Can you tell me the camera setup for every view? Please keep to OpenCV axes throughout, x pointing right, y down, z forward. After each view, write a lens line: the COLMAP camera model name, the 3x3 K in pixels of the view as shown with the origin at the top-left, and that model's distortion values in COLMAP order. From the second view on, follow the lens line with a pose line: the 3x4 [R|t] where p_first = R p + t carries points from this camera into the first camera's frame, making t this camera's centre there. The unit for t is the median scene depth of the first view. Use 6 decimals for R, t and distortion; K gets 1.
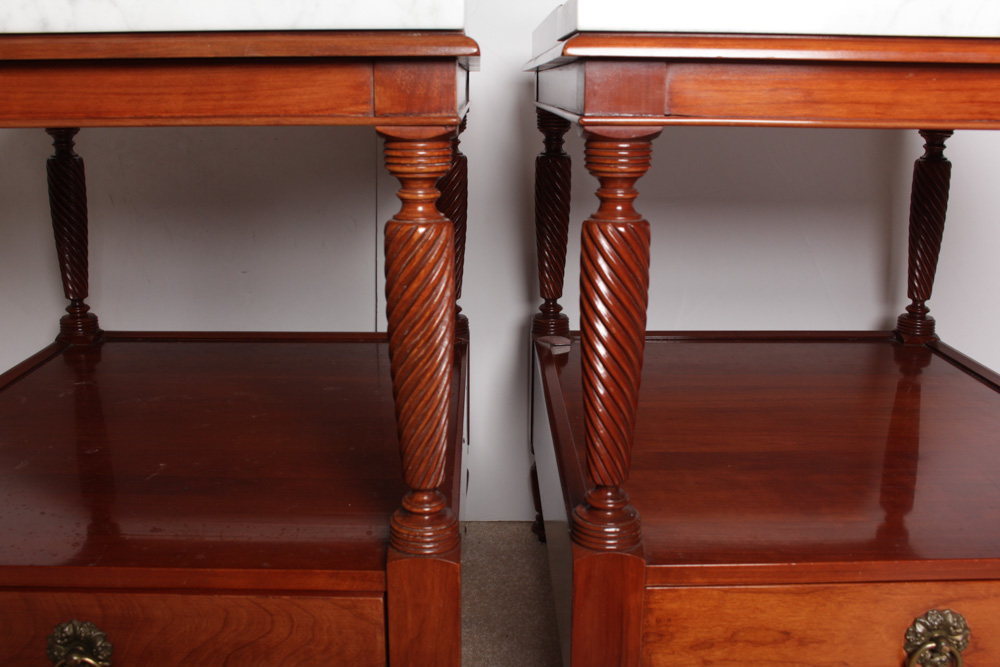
lens RADIAL K [[1055.4, 0, 479.3], [0, 1055.4, 347.4], [0, 0, 1]] dist [-0.085844, 0.000000]
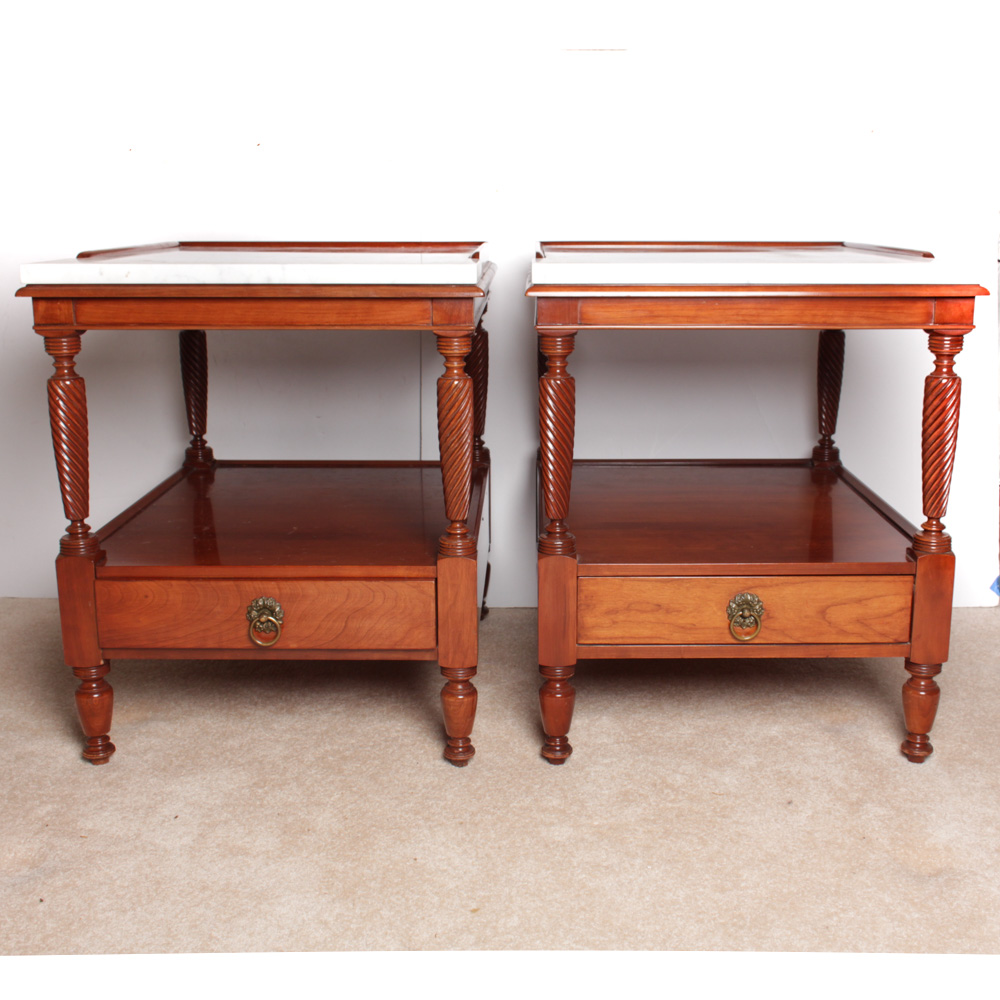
lens RADIAL K [[1377.2, 0, 506.1], [0, 1377.2, 500.1], [0, 0, 1]] dist [-0.059244, 0.000000]
pose [[0.999859, -0.000714, -0.016776, 0.074440], [0.000209, 0.999548, -0.030072, 0.169375], [0.016790, 0.030064, 0.999407, -1.420963]]
